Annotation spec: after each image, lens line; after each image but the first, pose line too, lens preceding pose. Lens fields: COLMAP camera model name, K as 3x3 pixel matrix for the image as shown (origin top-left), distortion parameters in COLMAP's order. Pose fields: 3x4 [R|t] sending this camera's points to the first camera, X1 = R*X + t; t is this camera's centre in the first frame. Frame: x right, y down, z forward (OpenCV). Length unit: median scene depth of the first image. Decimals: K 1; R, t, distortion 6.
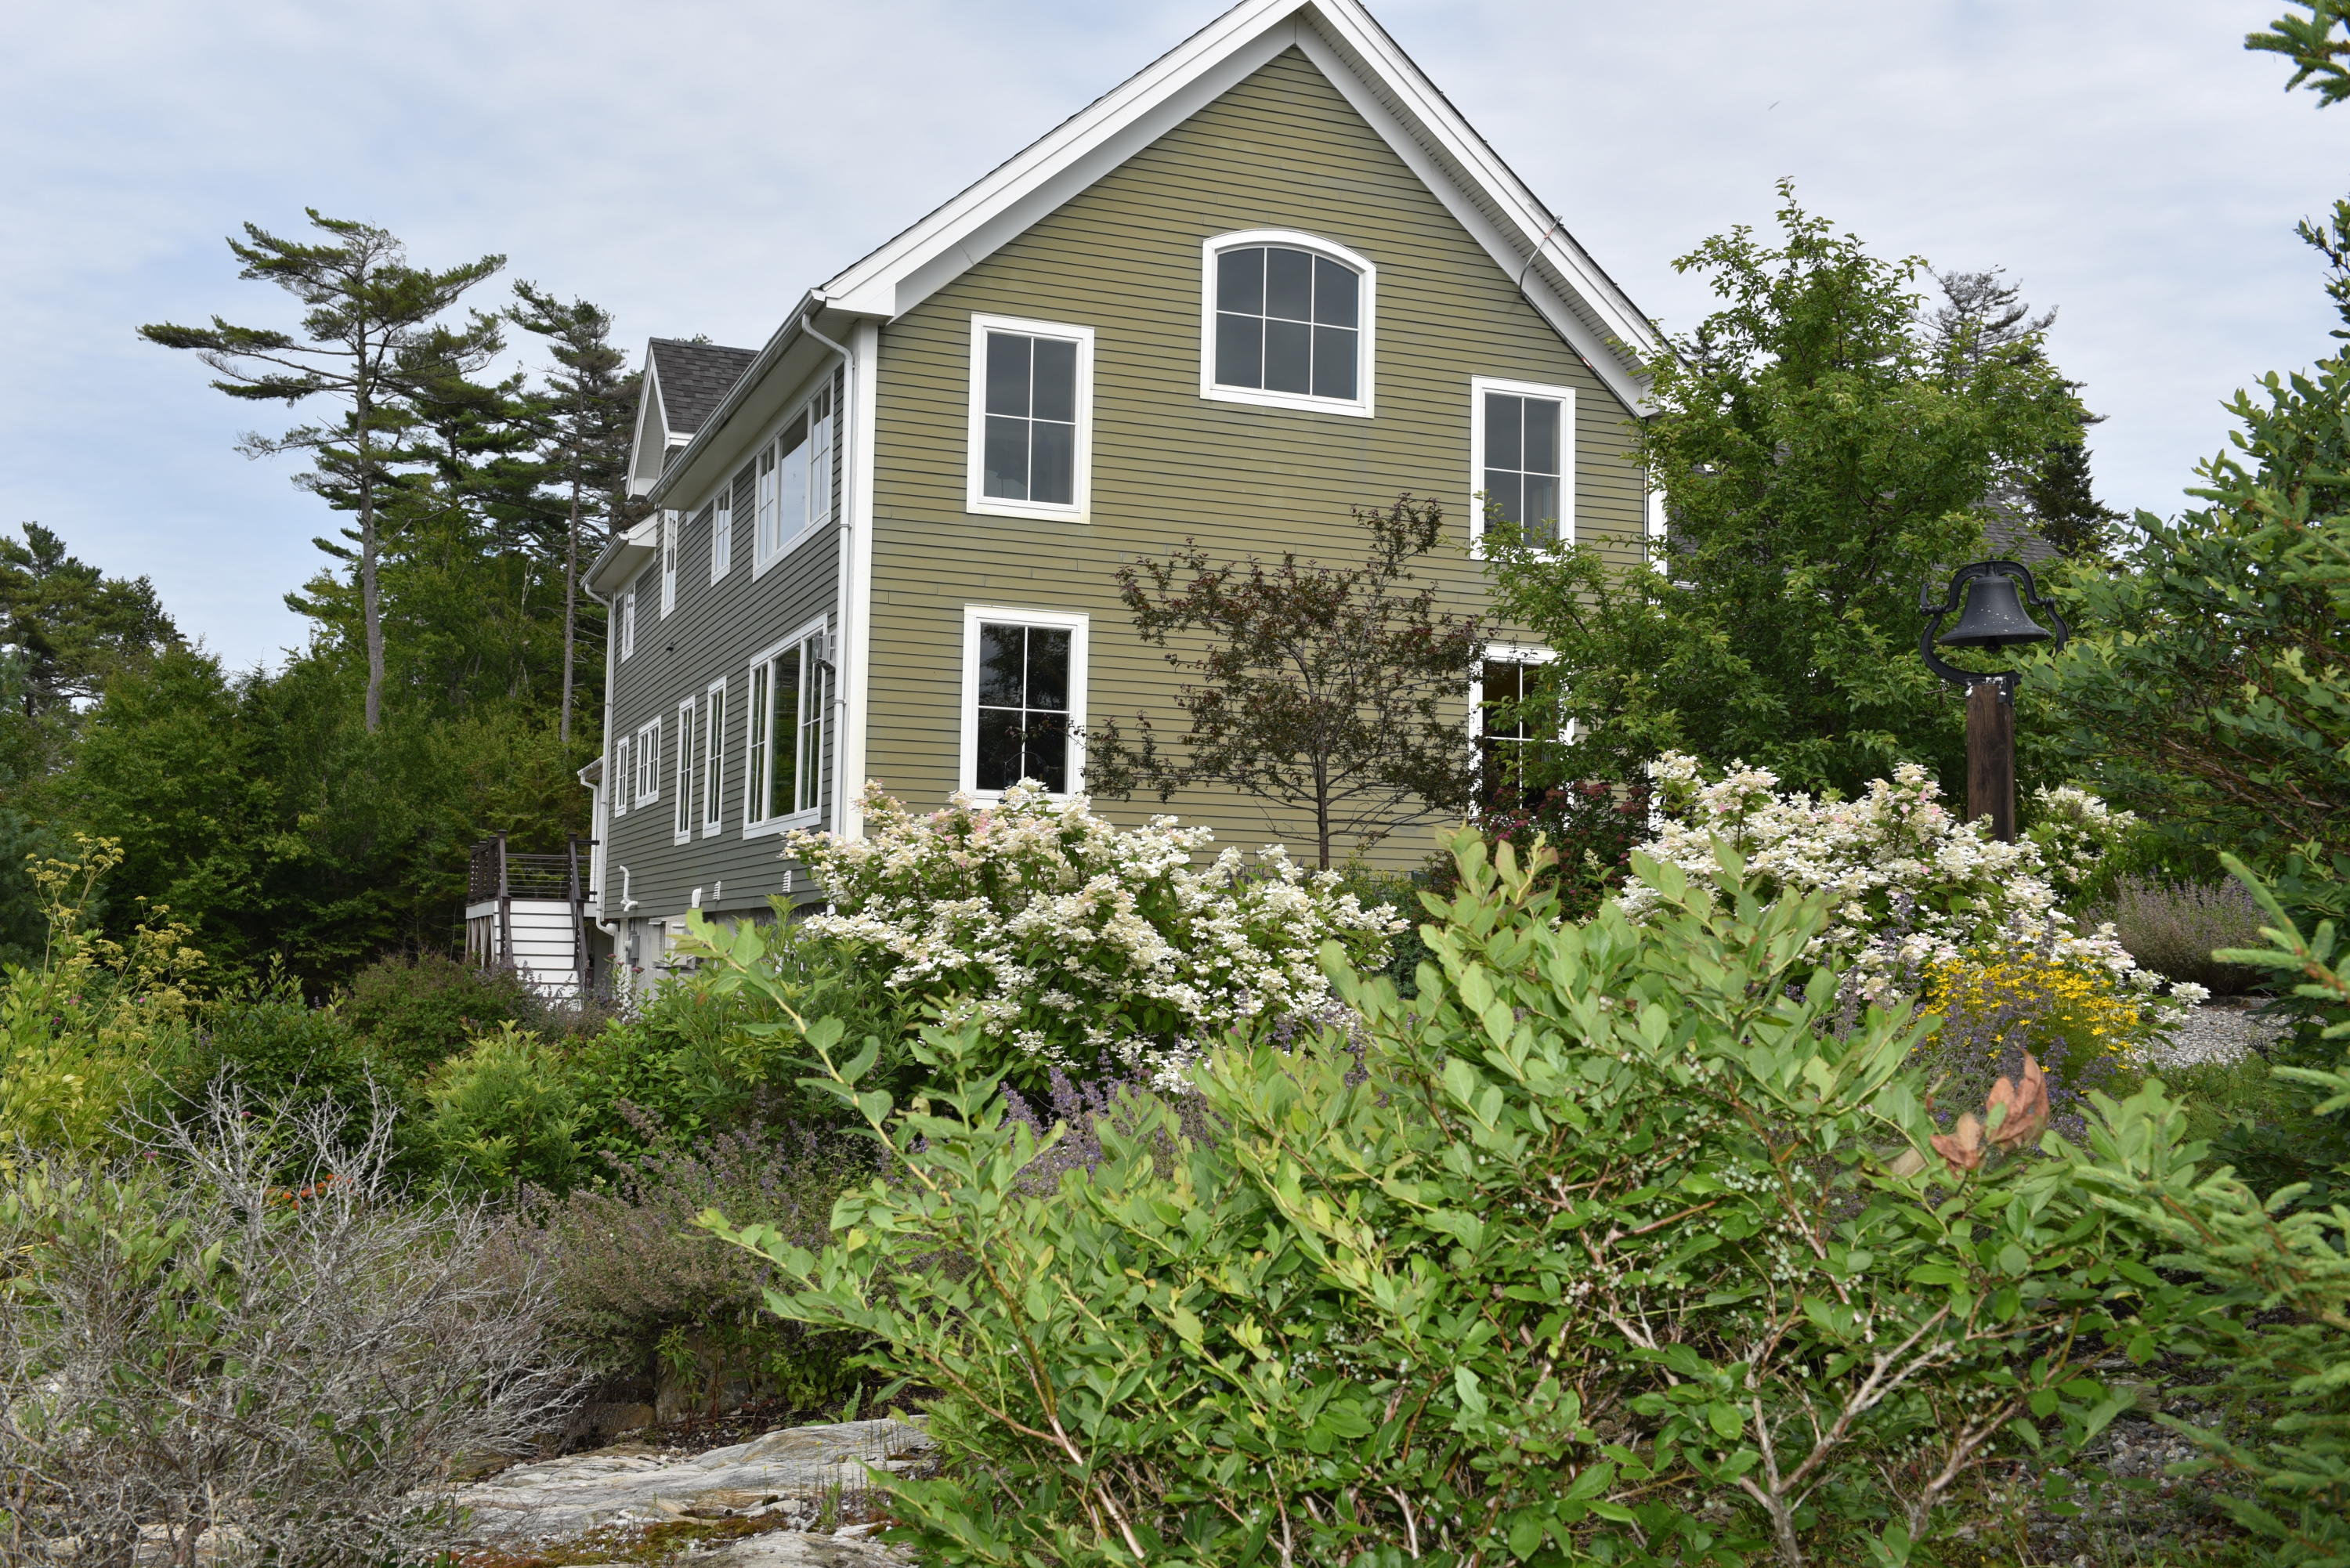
lens RADIAL K [[2644.6, 0, 1175.0], [0, 2644.6, 784.0], [0, 0, 1]] dist [0.058632, 0.012860]
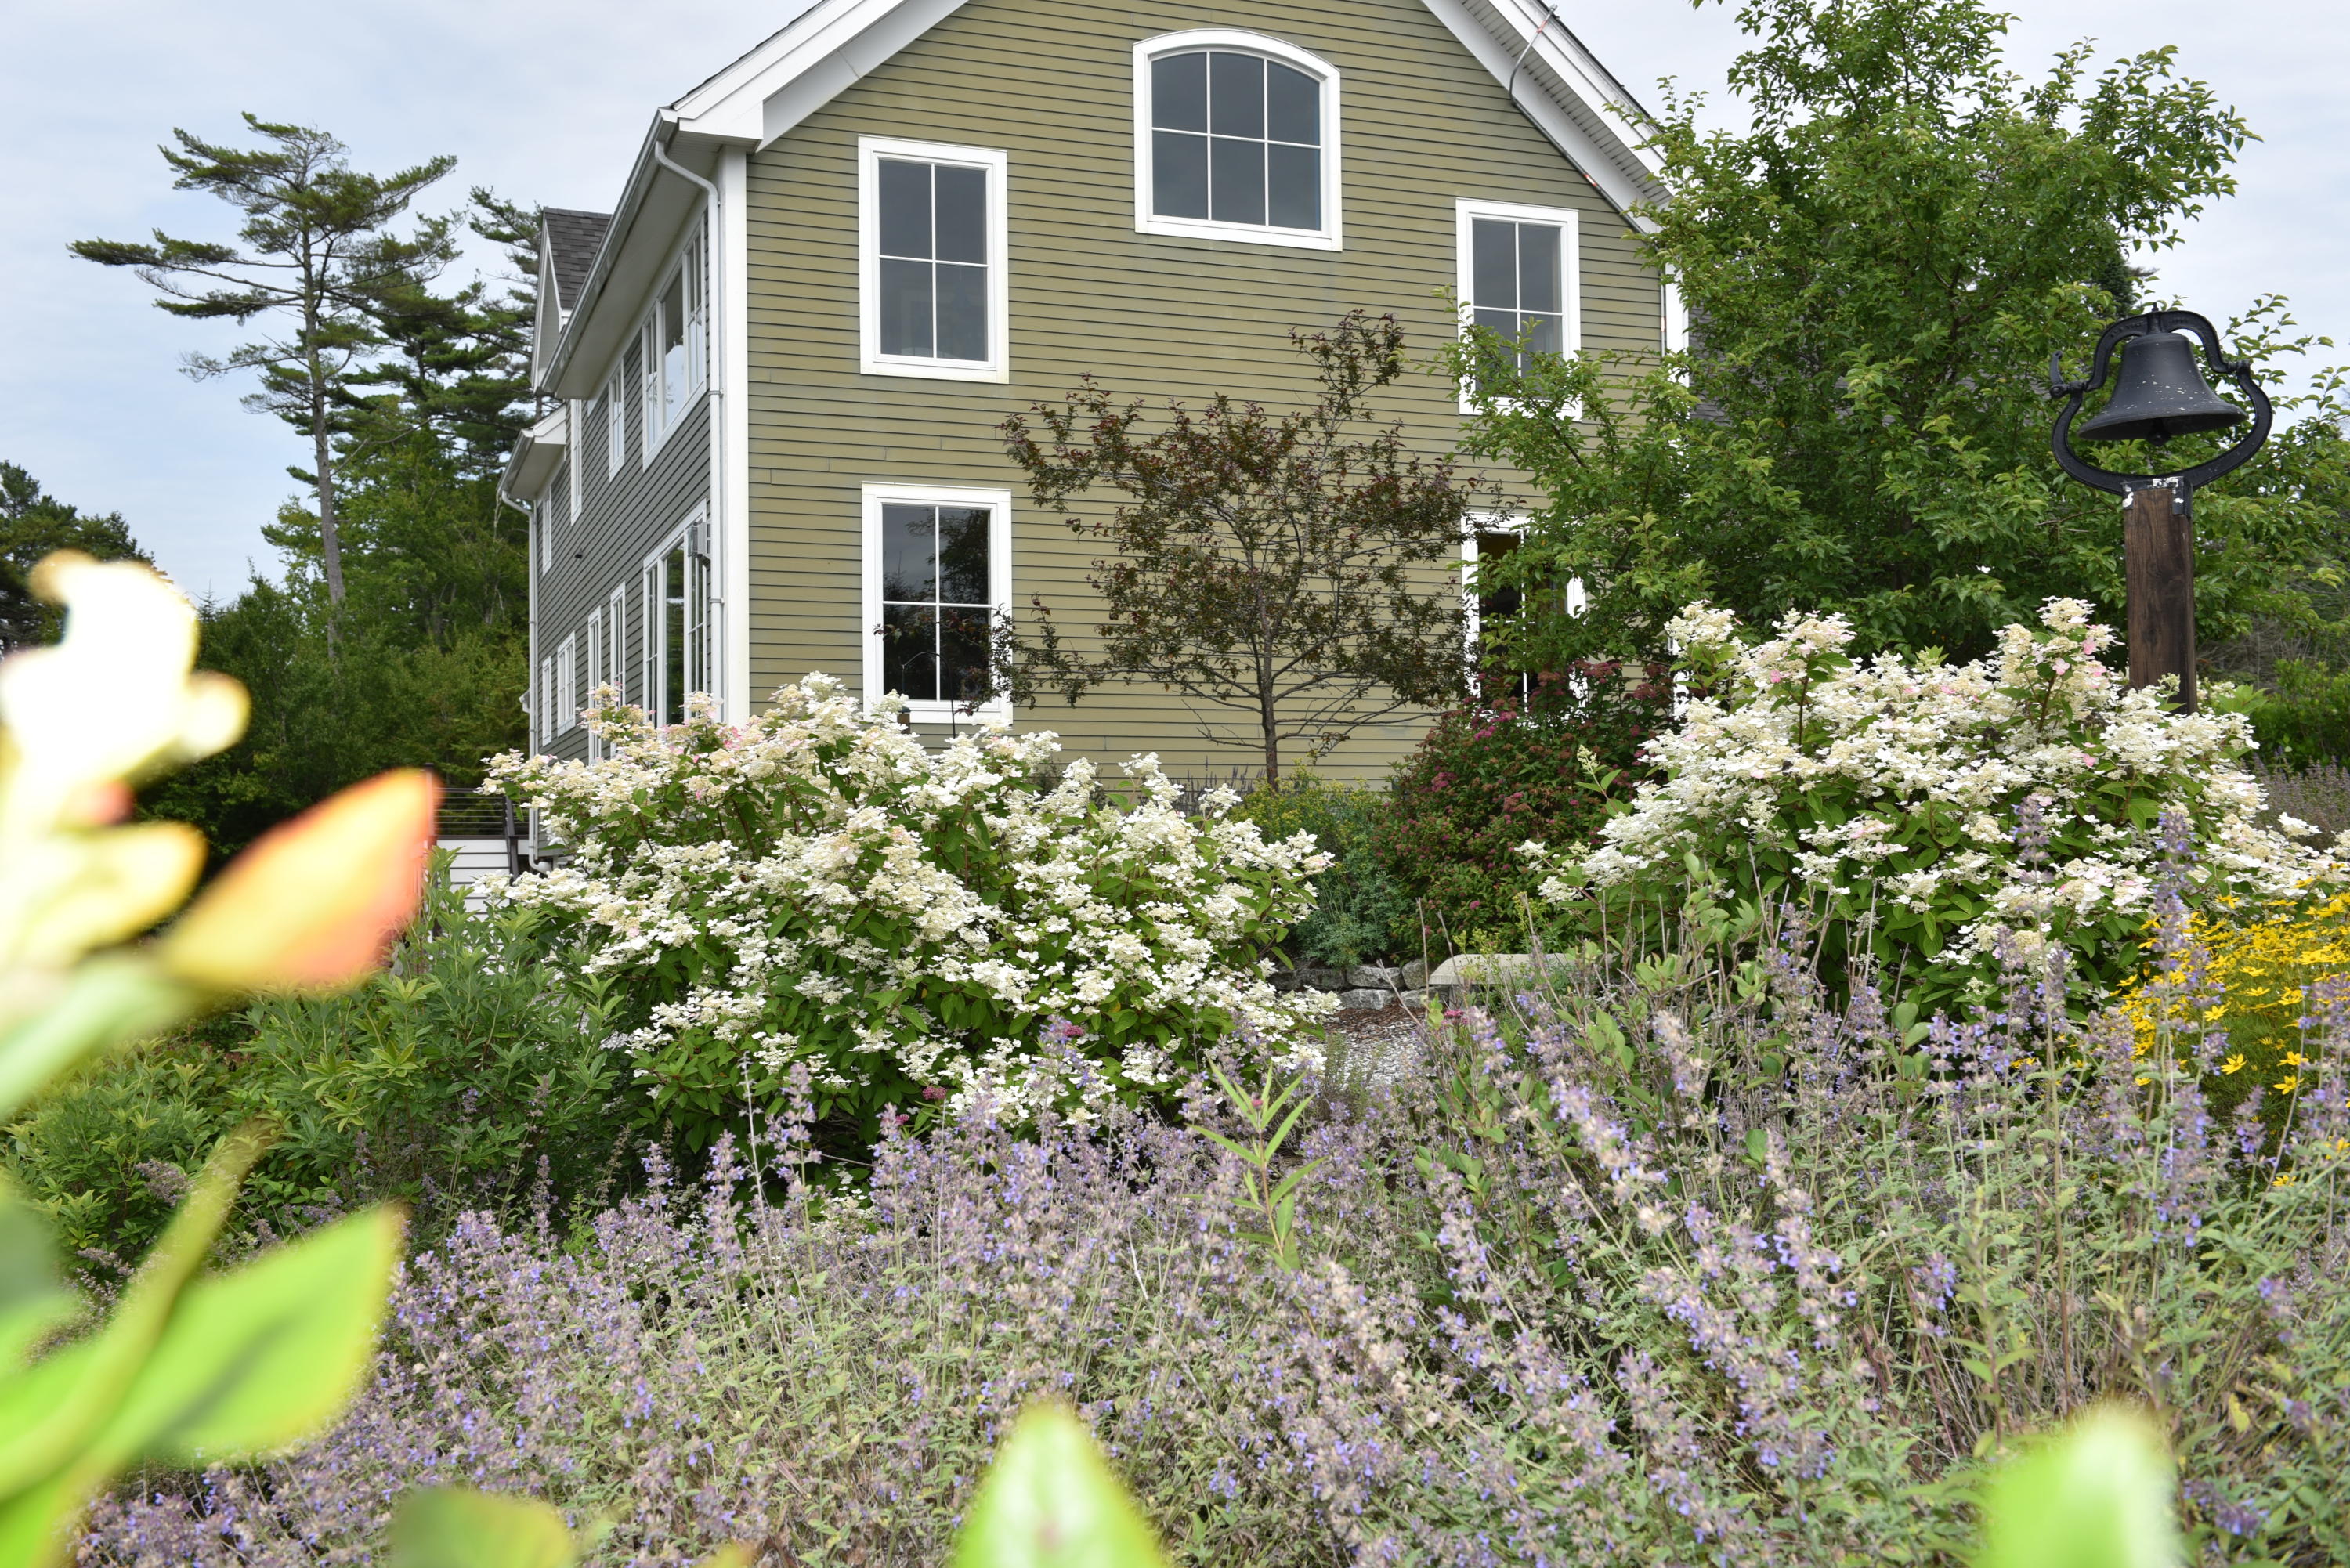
lens RADIAL K [[2644.6, 0, 1175.0], [0, 2644.6, 784.0], [0, 0, 1]] dist [0.058632, 0.012860]
pose [[0.999448, -0.030900, -0.012182, 0.029115], [0.031284, 0.998973, 0.032760, 0.004275], [0.011157, -0.033124, 0.999389, 0.153397]]
